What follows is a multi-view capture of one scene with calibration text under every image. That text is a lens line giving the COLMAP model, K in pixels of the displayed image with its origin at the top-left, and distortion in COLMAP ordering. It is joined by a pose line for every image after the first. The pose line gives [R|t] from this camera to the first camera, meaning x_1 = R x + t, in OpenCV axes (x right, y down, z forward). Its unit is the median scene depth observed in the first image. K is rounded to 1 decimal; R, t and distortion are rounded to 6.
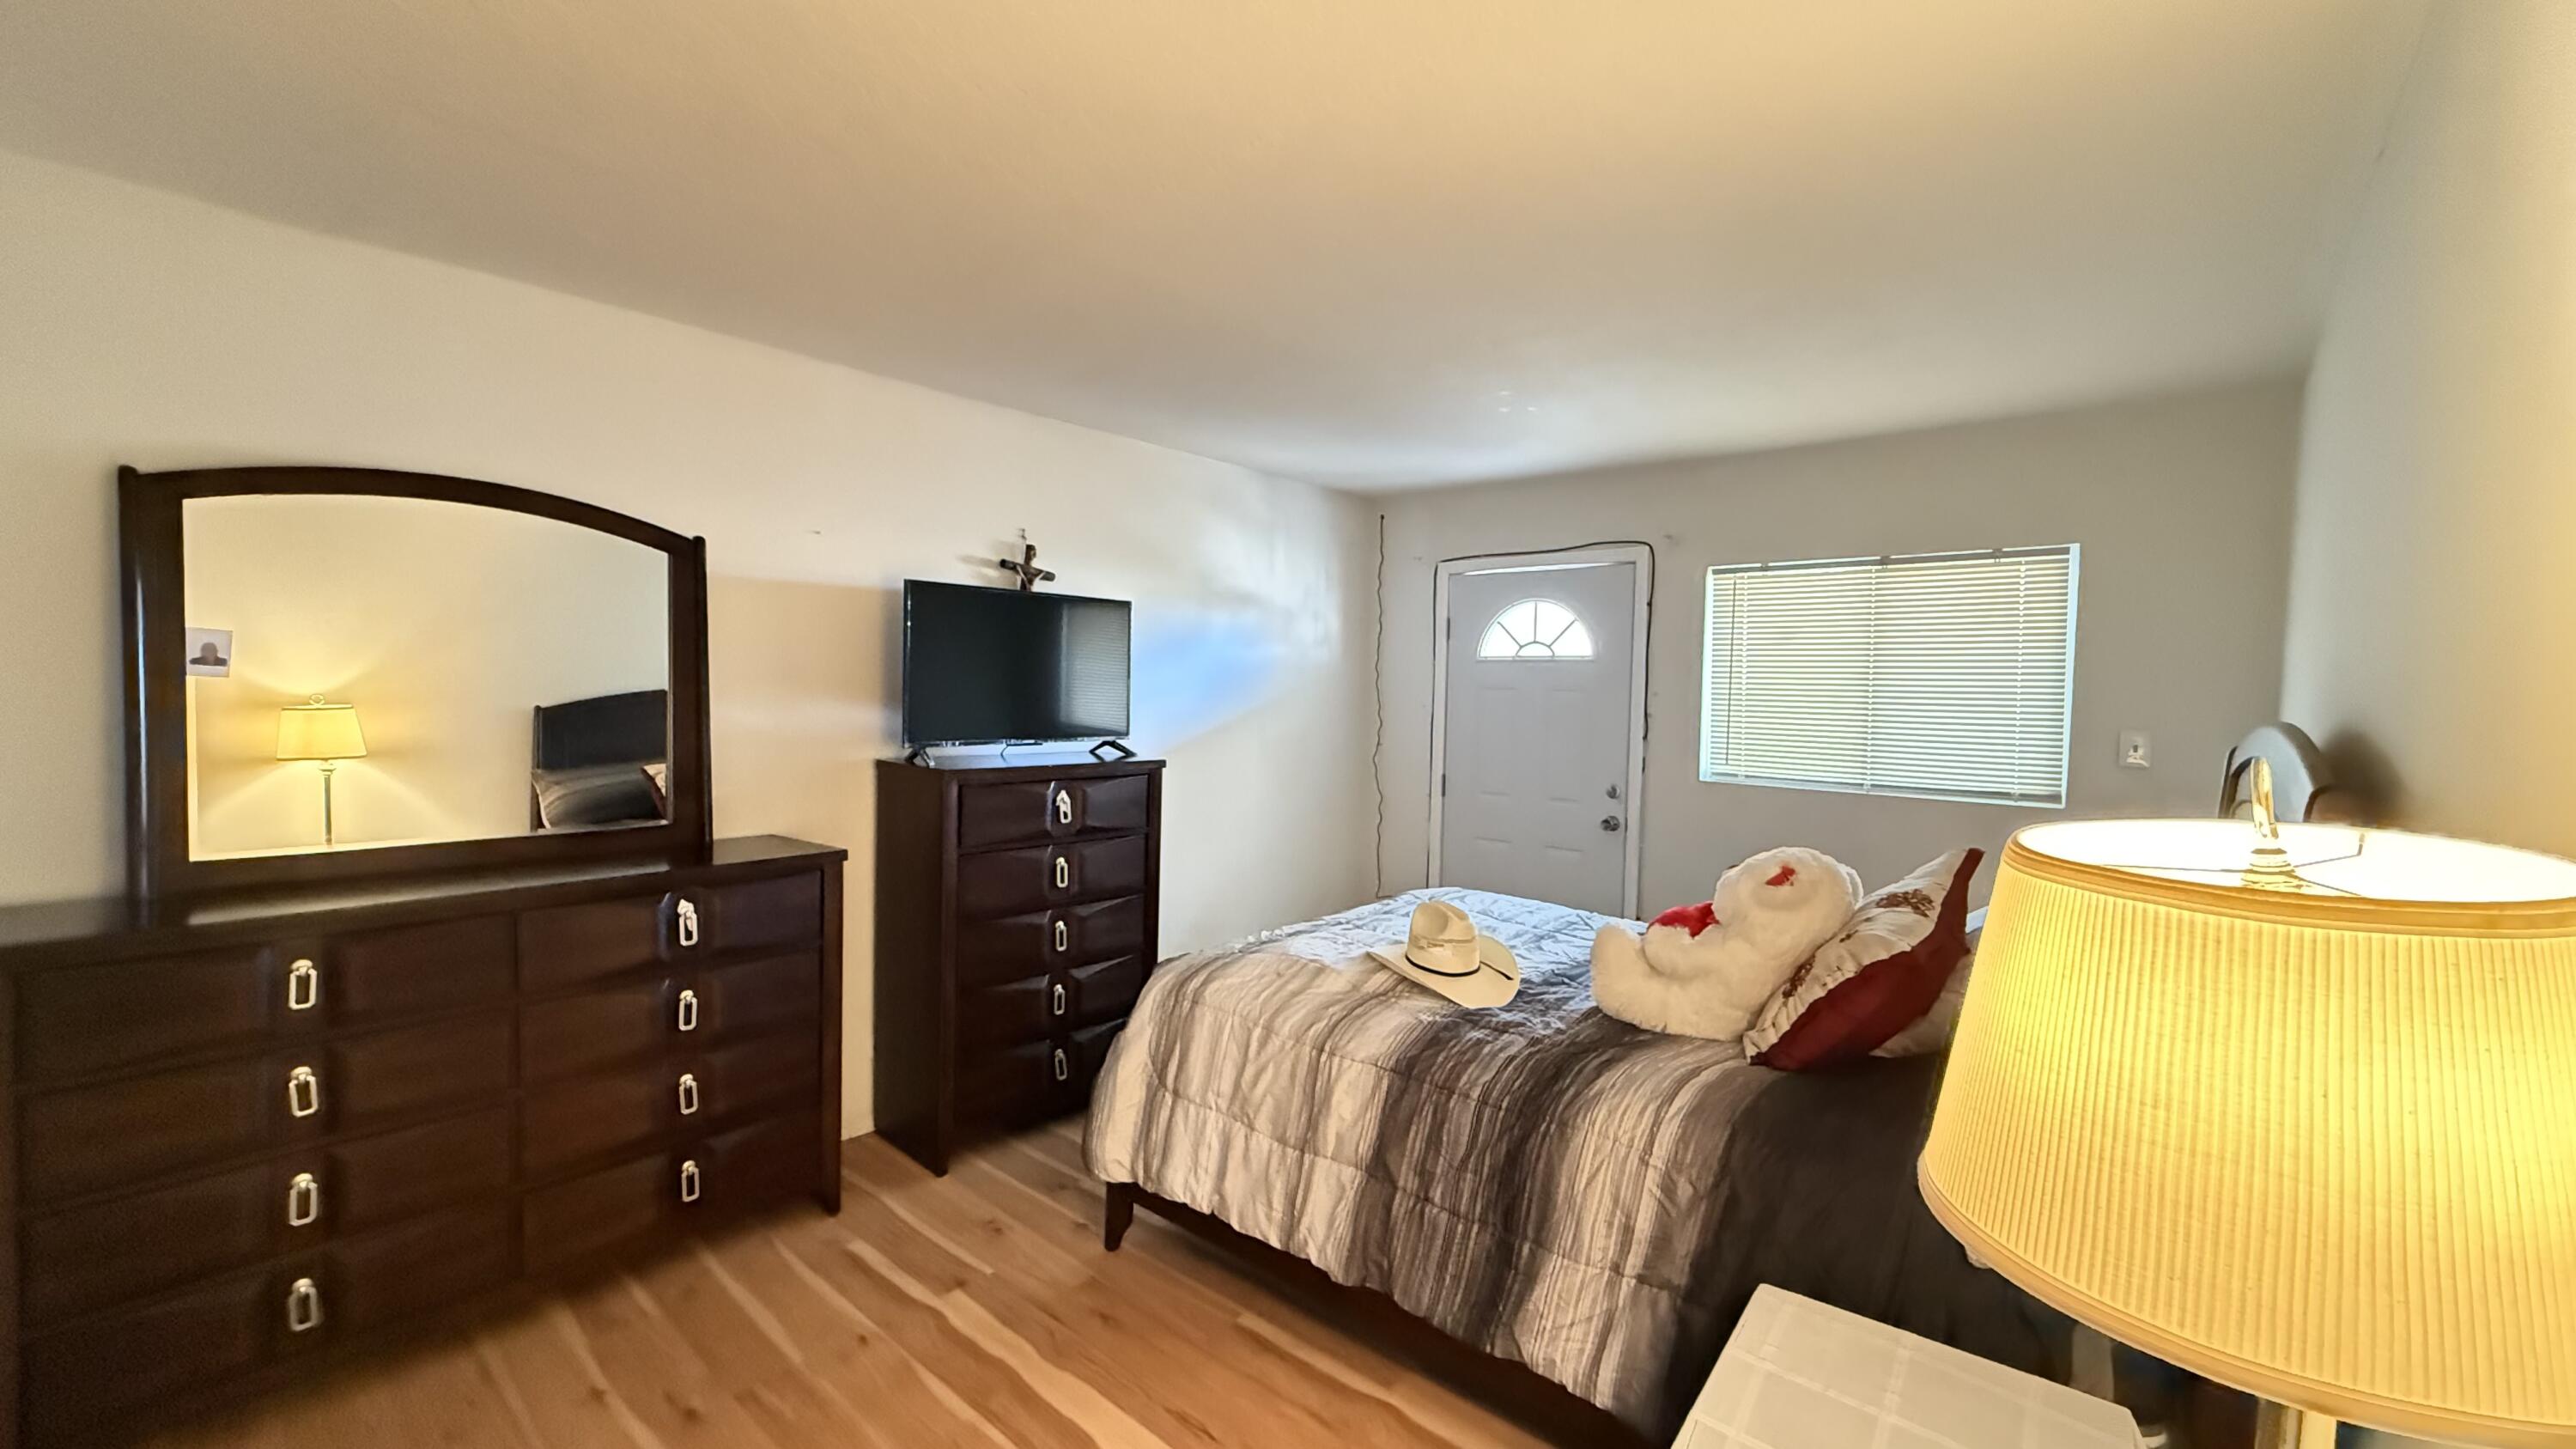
lens RADIAL K [[1026.7, 0, 1282.8], [0, 1026.7, 728.4], [0, 0, 1]] dist [-0.002450, 0.000047]
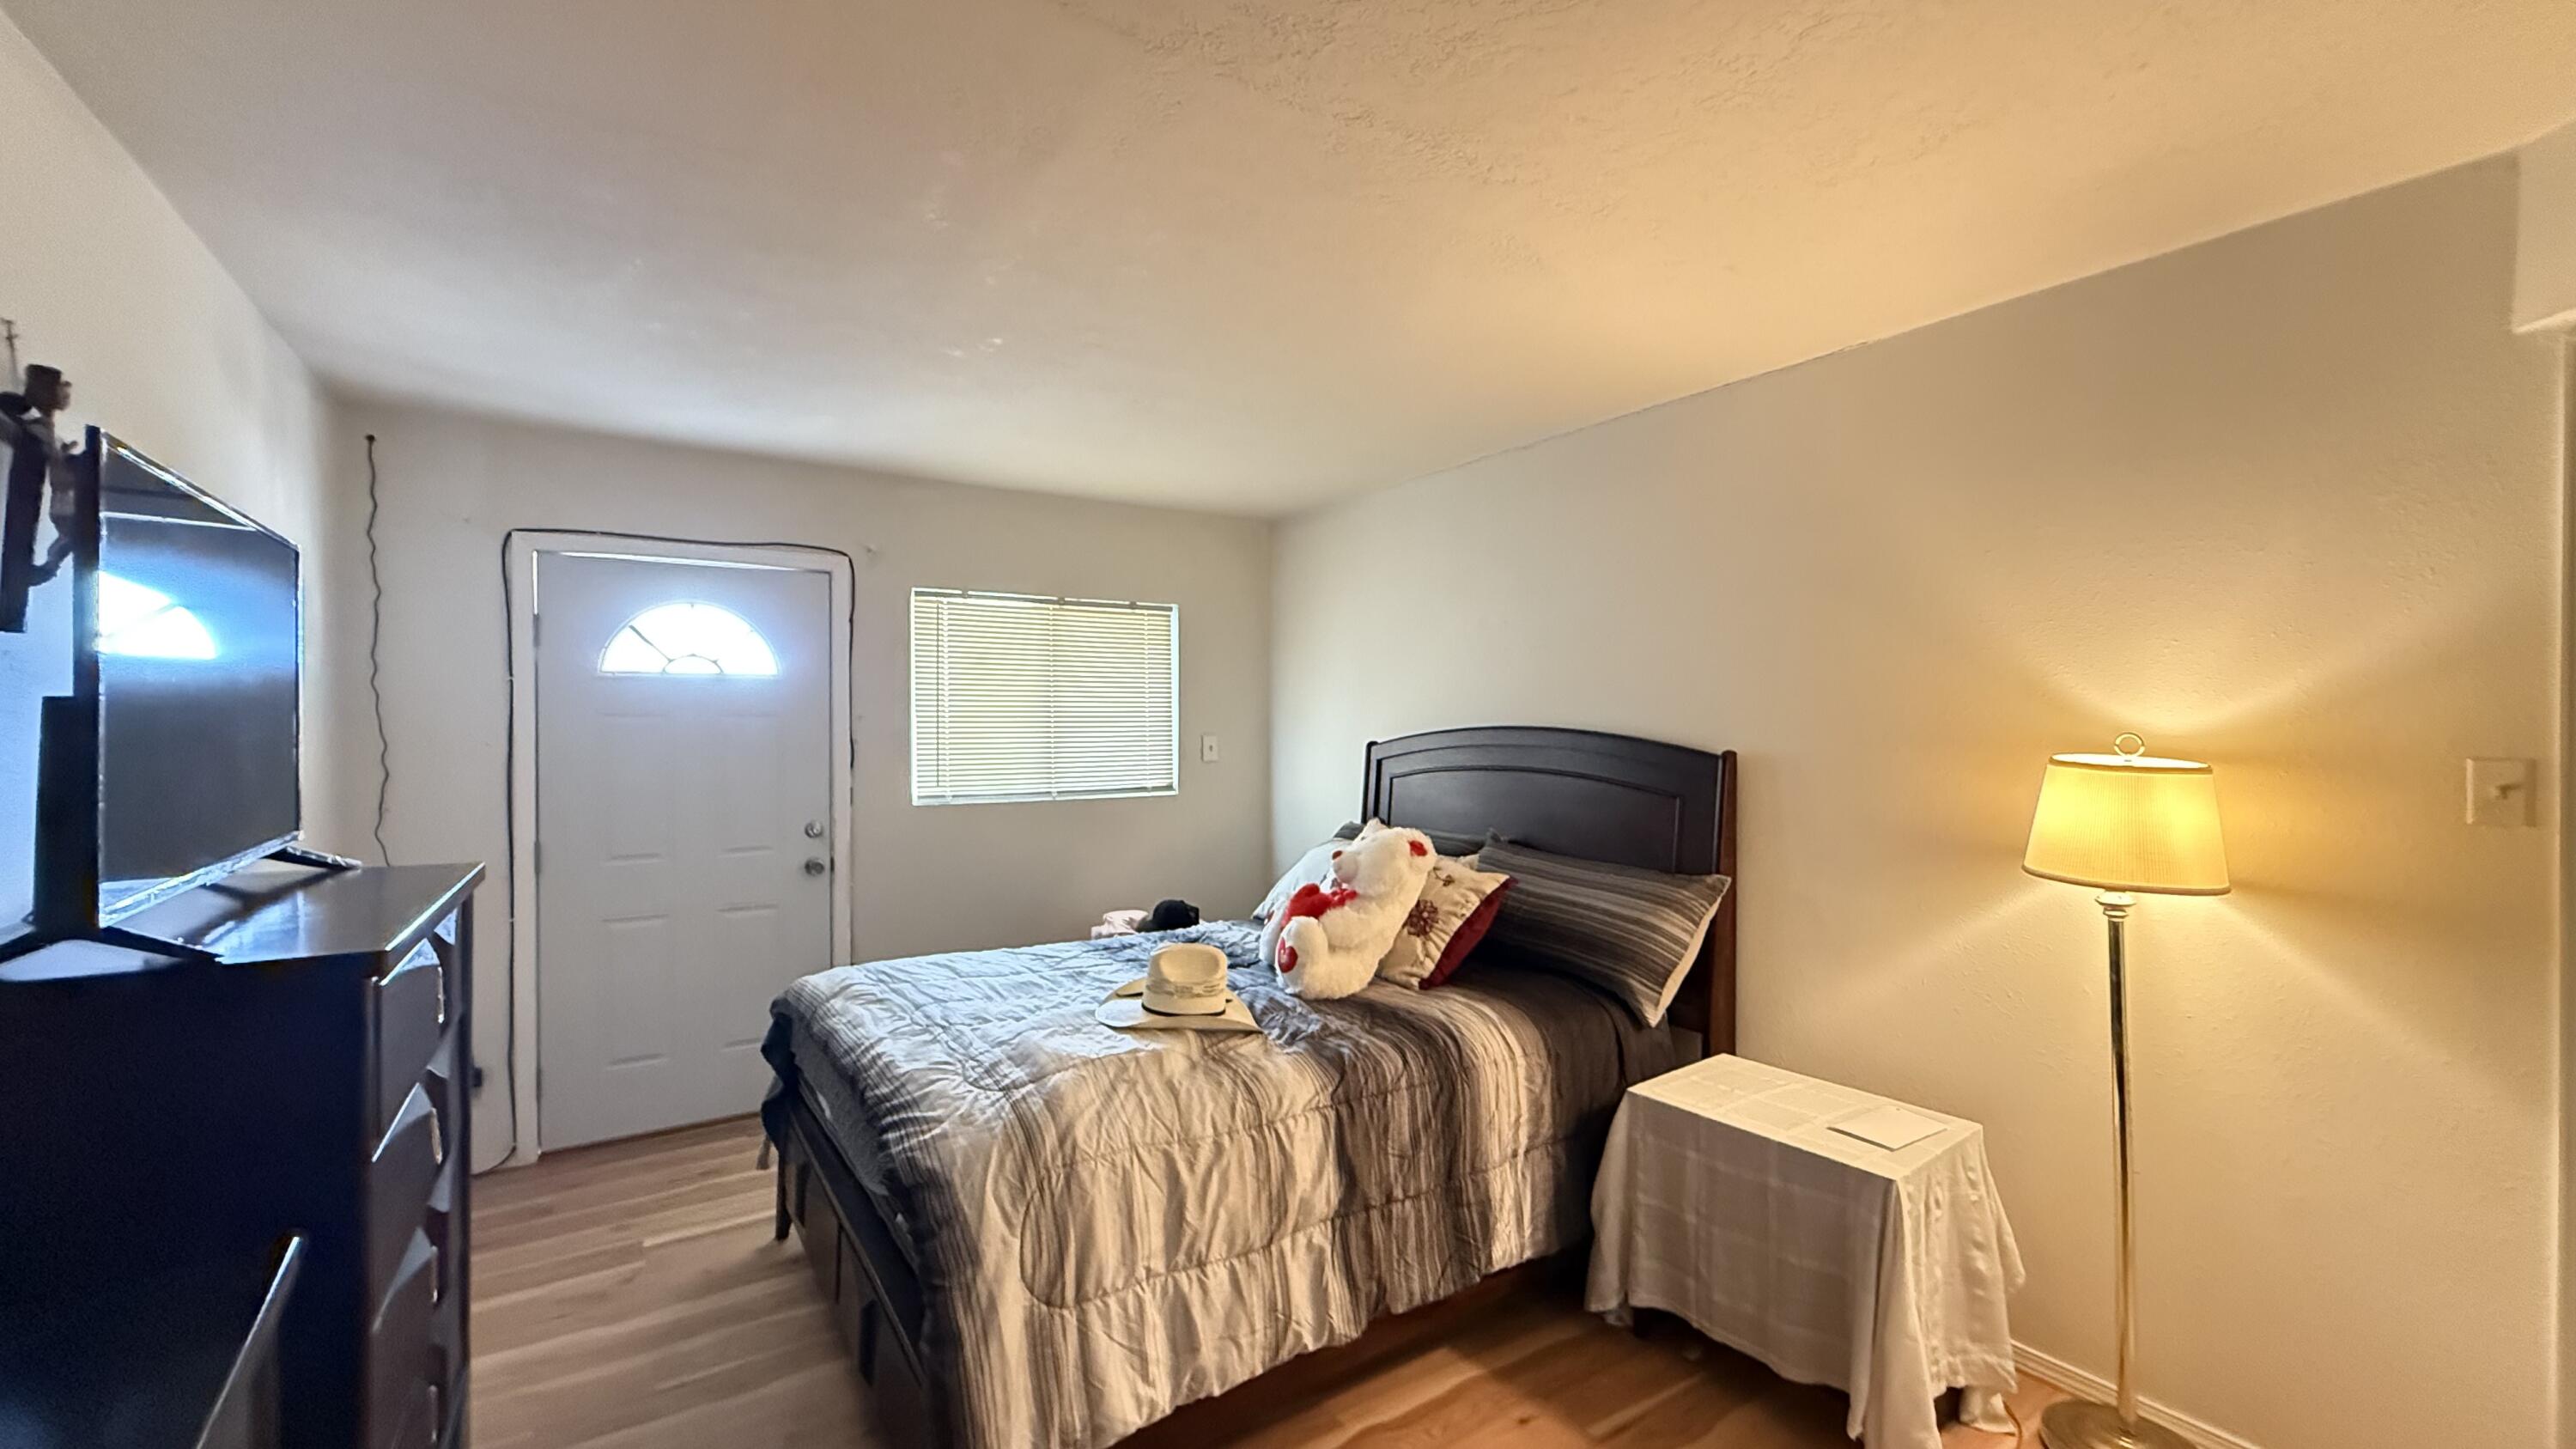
lens RADIAL K [[1026.7, 0, 1282.8], [0, 1026.7, 728.4], [0, 0, 1]] dist [-0.002450, 0.000047]
pose [[0.260420, -0.030631, 0.965010, -0.514539], [0.045037, 0.998794, 0.019549, -0.030181], [-0.964445, 0.038370, 0.261485, 0.468333]]
